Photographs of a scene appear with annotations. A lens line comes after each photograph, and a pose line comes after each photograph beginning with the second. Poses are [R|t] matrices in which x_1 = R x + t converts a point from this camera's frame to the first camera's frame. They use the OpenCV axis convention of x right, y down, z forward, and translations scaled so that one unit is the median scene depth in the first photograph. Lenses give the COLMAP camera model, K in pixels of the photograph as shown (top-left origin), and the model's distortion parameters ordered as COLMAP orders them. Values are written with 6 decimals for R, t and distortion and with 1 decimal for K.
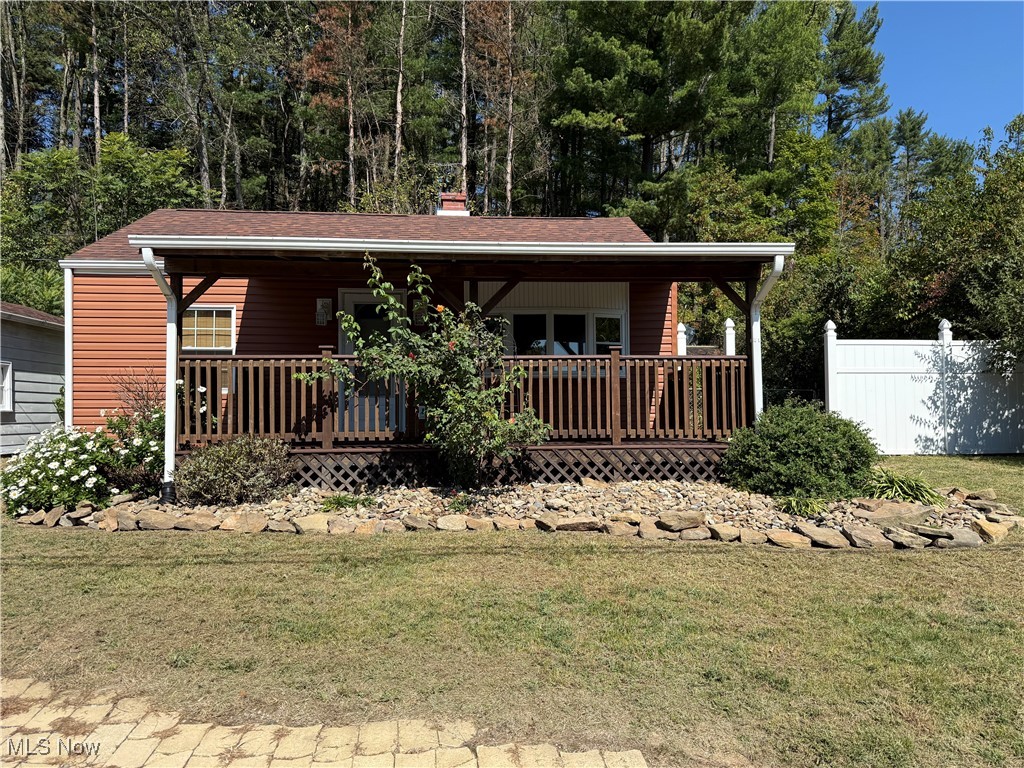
lens RADIAL K [[700.4, 0, 512.0], [0, 700.4, 384.0], [0, 0, 1]] dist [0.079069, -0.000254]
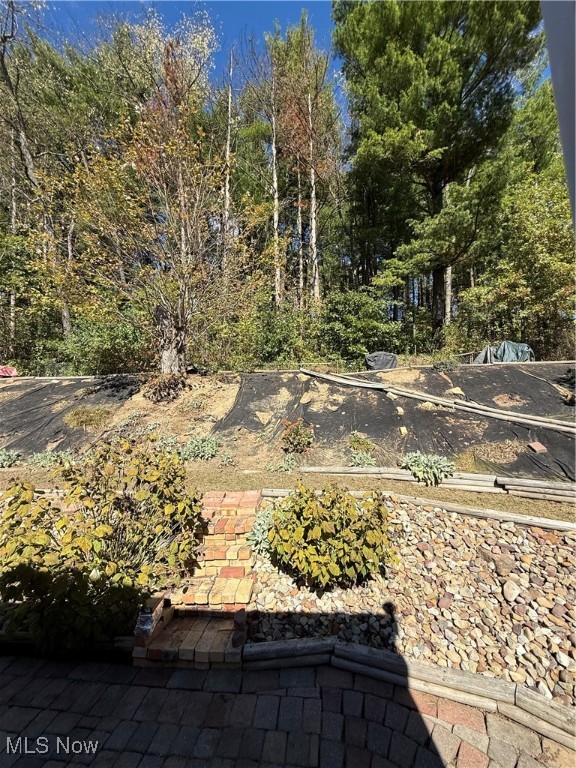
lens RADIAL K [[307.5, 0, 289.1], [0, 307.5, 382.8], [0, 0, 1]] dist [-0.001610, -0.000191]
pose [[0.982242, -0.042340, -0.182778, 0.119268], [0.028845, 0.996701, -0.075867, -0.037628], [0.185387, 0.069247, 0.980223, 1.681993]]
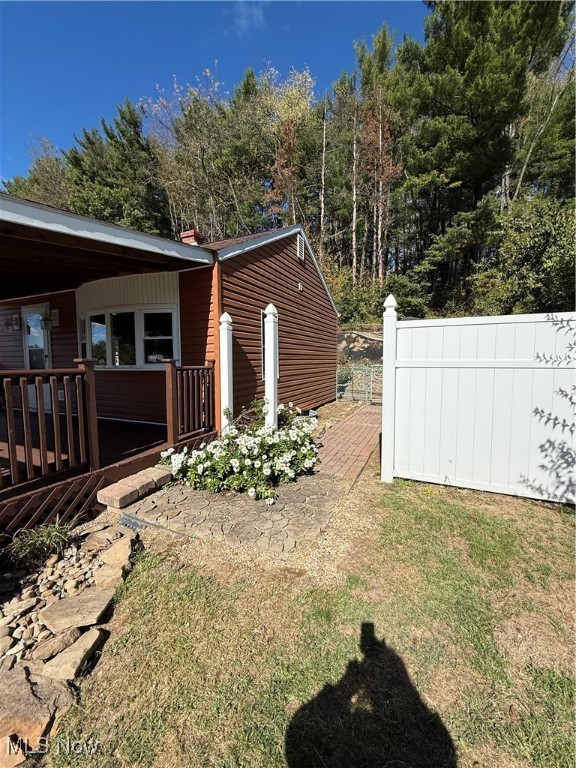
lens RADIAL K [[307.5, 0, 289.1], [0, 307.5, 382.8], [0, 0, 1]] dist [-0.001610, -0.000191]
pose [[0.876545, 0.031826, -0.480266, 0.557446], [0.021342, 0.994260, 0.104838, -0.034604], [0.480846, -0.102145, 0.870835, 0.684032]]
